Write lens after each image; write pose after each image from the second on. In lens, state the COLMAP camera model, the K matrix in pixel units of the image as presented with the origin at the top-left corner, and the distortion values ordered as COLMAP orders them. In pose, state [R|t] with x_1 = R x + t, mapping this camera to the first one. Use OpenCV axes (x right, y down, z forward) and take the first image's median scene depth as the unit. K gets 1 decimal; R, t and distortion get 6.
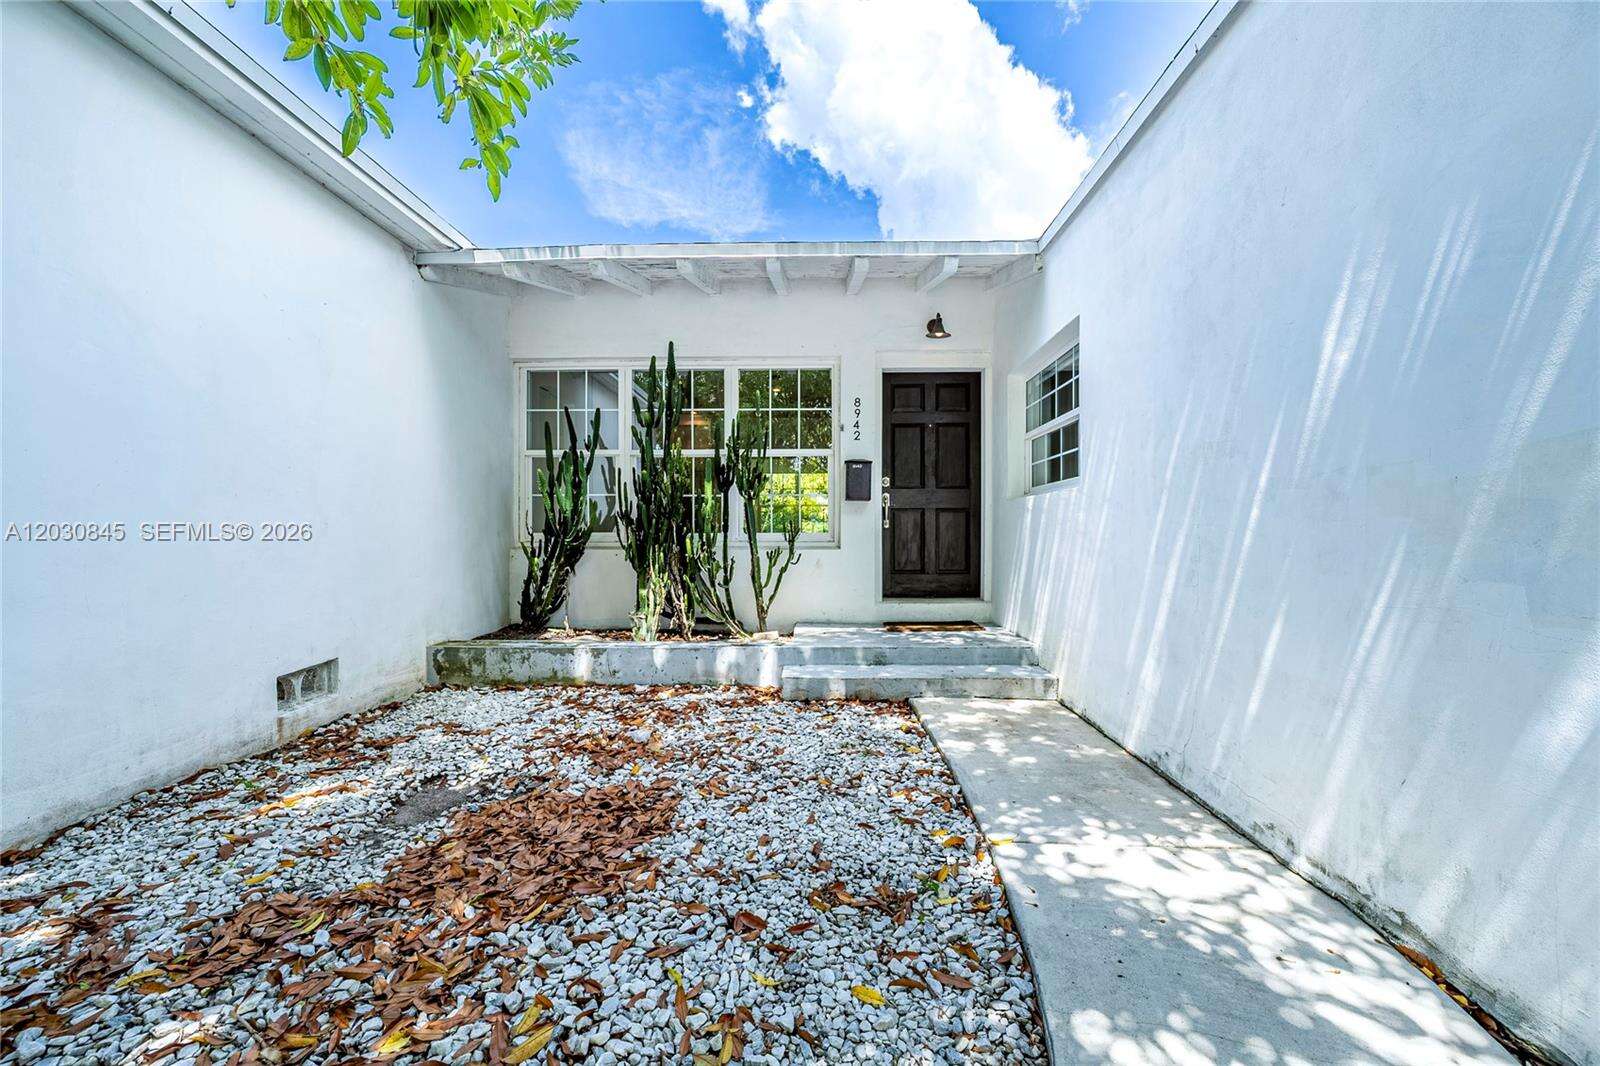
lens RADIAL K [[640.0, 0, 801.7], [0, 640.0, 537.5], [0, 0, 1]] dist [0.001784, -0.000430]
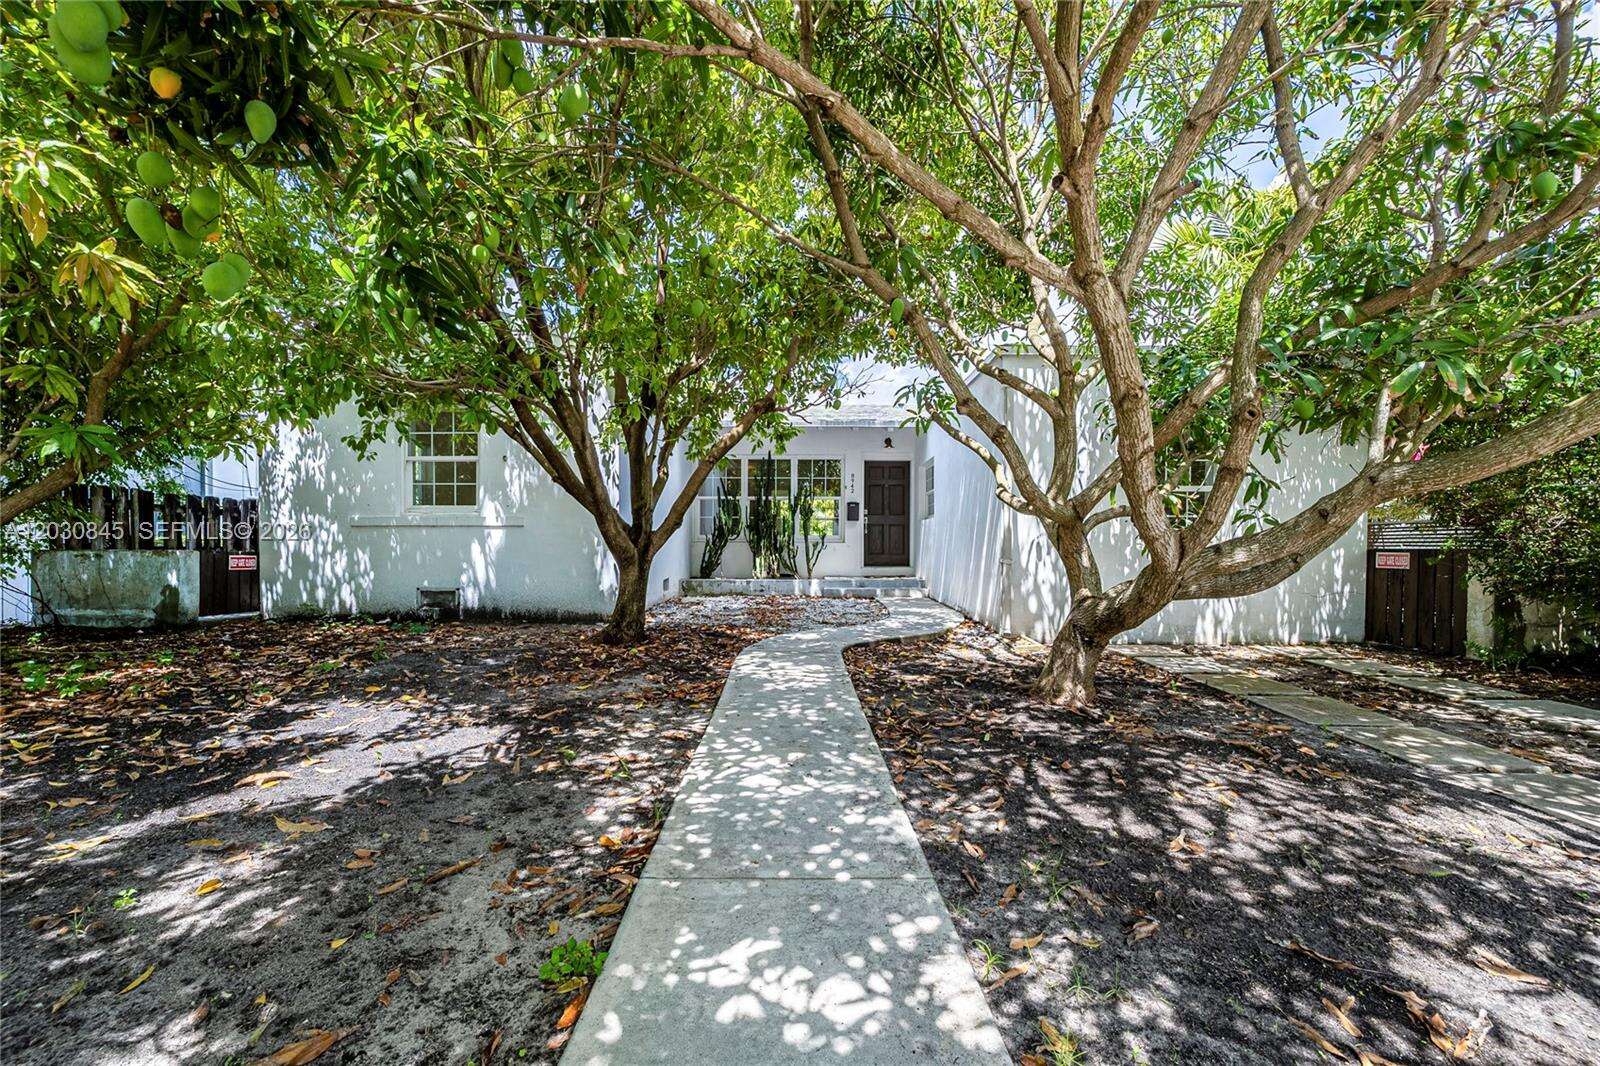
lens RADIAL K [[640.0, 0, 801.7], [0, 640.0, 537.5], [0, 0, 1]] dist [0.001784, -0.000430]
pose [[0.999902, 0.010699, -0.009054, -0.067050], [-0.010712, 0.999942, -0.001427, 0.004591], [0.009039, 0.001524, 0.999958, -1.208460]]
